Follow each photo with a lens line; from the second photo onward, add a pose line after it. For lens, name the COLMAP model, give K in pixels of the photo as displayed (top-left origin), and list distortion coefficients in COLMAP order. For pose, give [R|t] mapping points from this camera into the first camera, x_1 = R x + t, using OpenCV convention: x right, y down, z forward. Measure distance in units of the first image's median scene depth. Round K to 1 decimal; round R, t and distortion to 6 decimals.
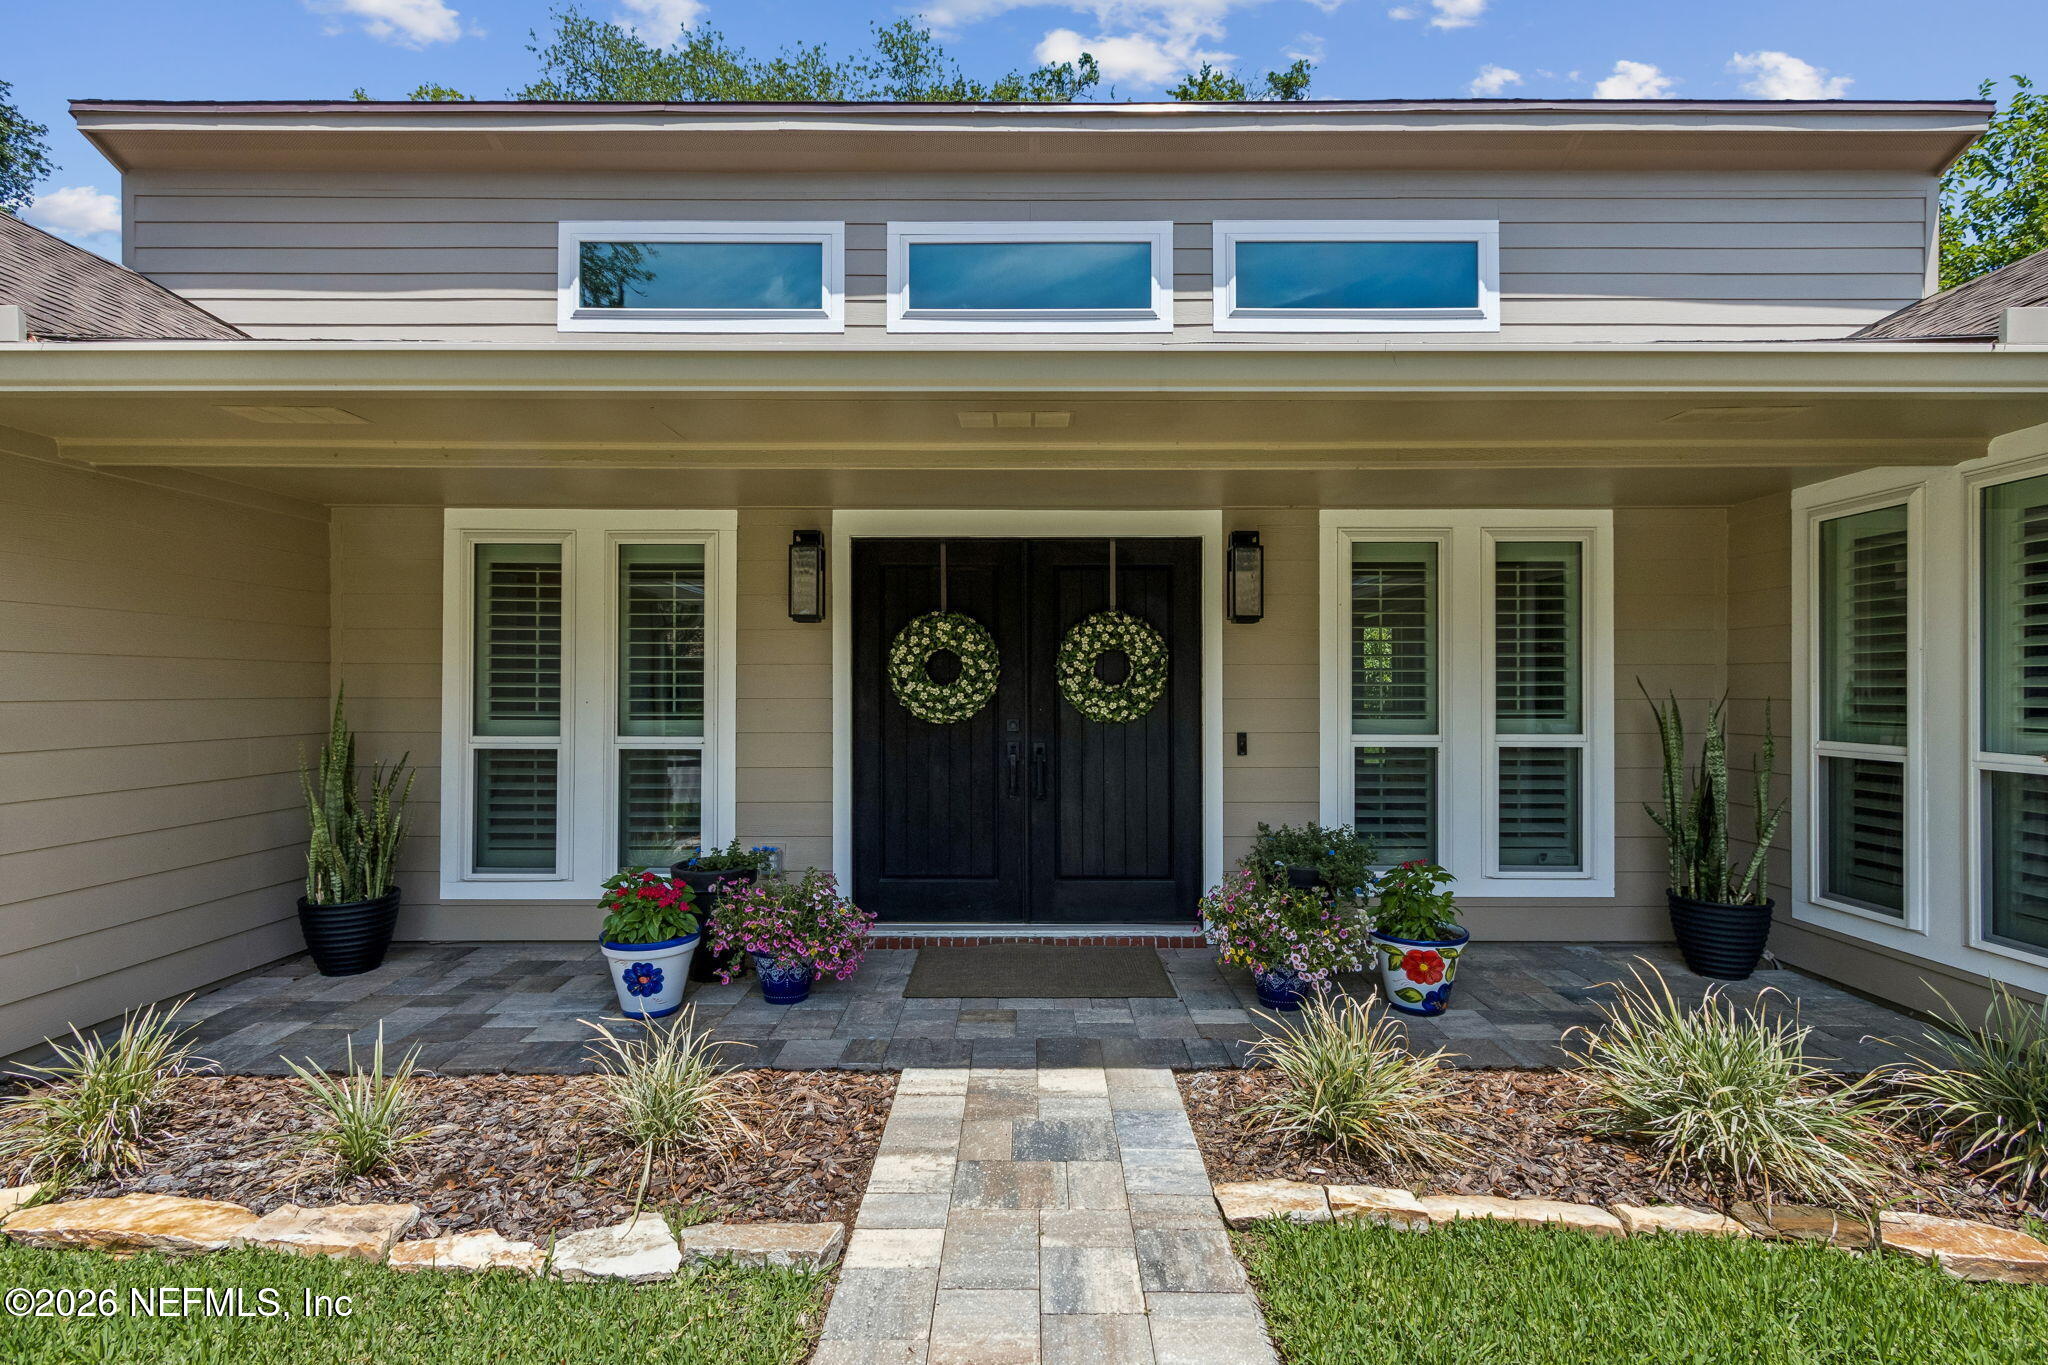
lens RADIAL K [[961.4, 0, 1024.0], [0, 961.4, 682.5], [0, 0, 1]] dist [0.001217, 0.000401]
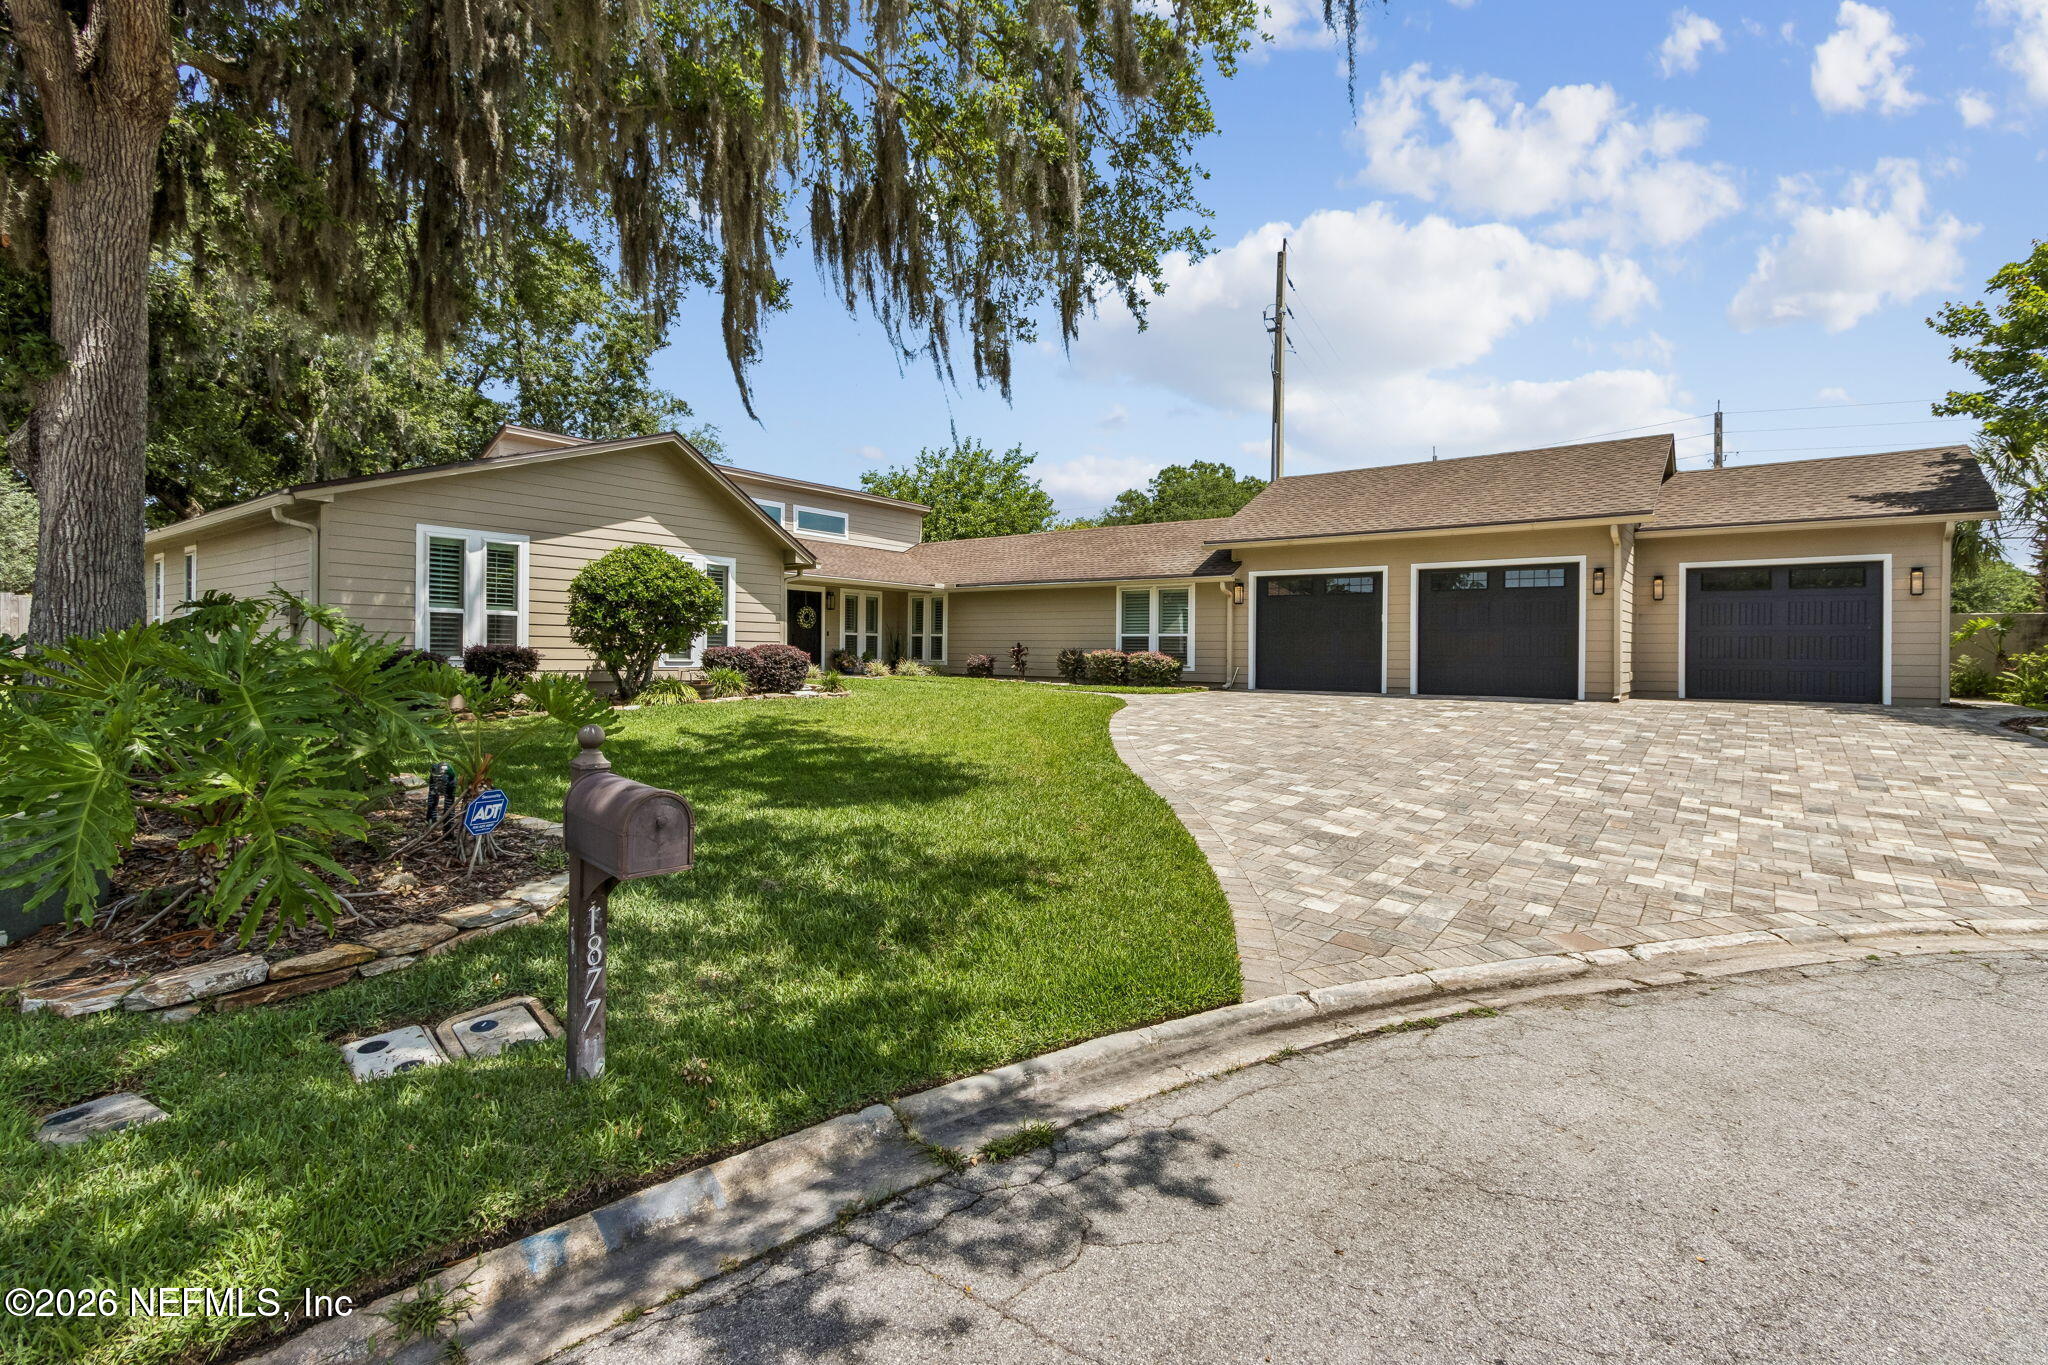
lens RADIAL K [[969.8, 0, 1029.3], [0, 969.8, 662.7], [0, 0, 1]] dist [0.004918, 0.000553]
pose [[0.610731, 0.000416, 0.791838, -3.131897], [-0.017053, 0.999775, 0.012628, 0.133458], [-0.791655, -0.021215, 0.610600, -2.925235]]
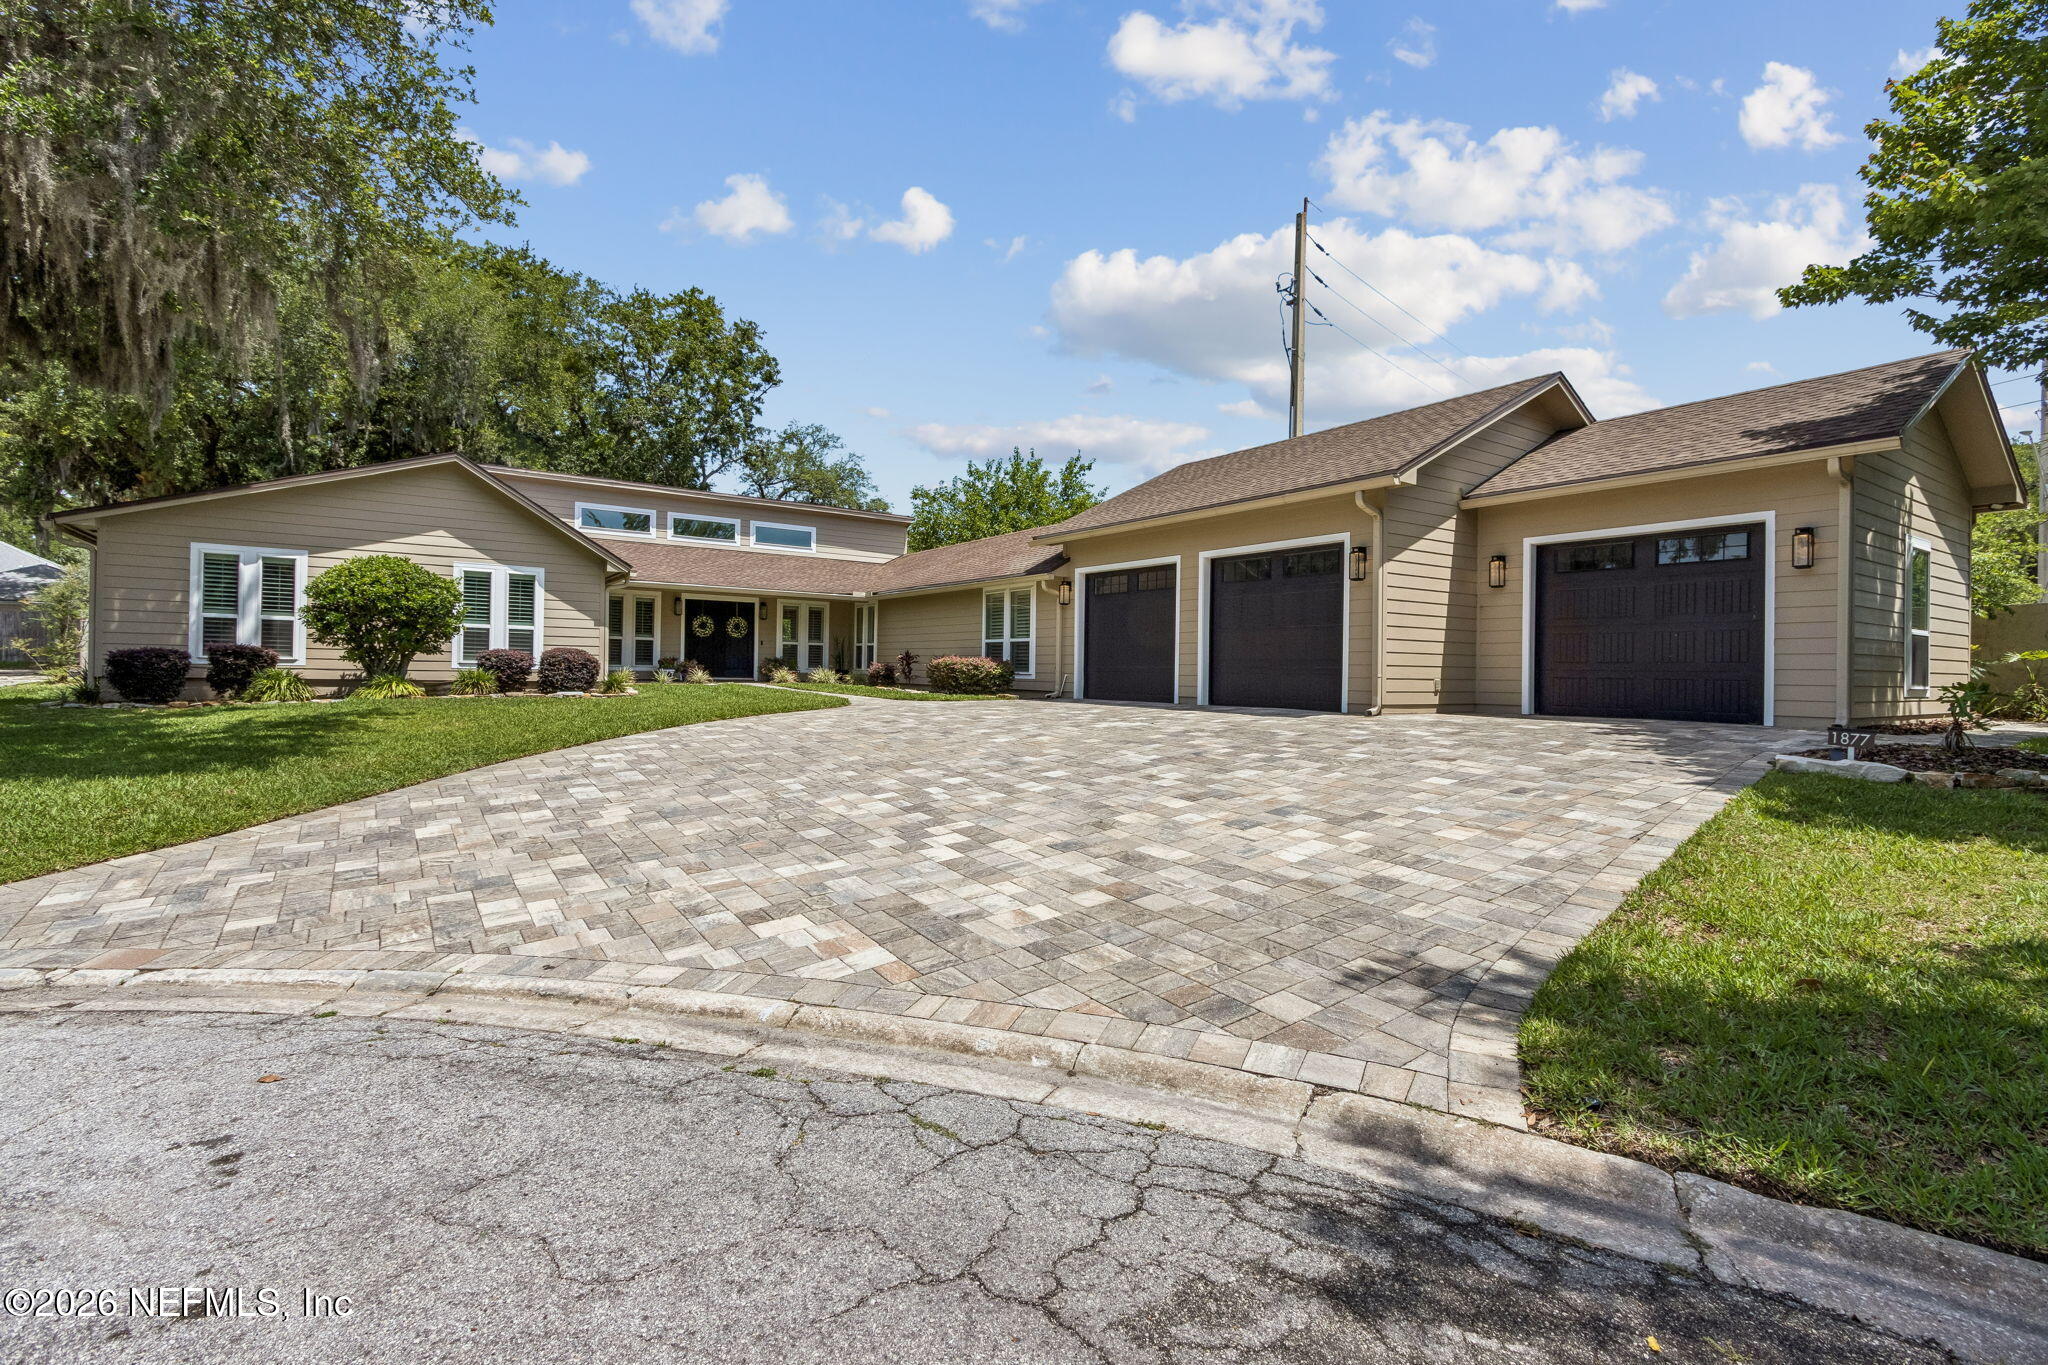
lens RADIAL K [[961.4, 0, 1024.0], [0, 961.4, 682.5], [0, 0, 1]] dist [0.001217, 0.000401]
pose [[0.829162, 0.007785, 0.558954, -1.501646], [-0.020720, 0.999644, 0.016813, 0.162104], [-0.558624, -0.025523, 0.829028, -4.111784]]
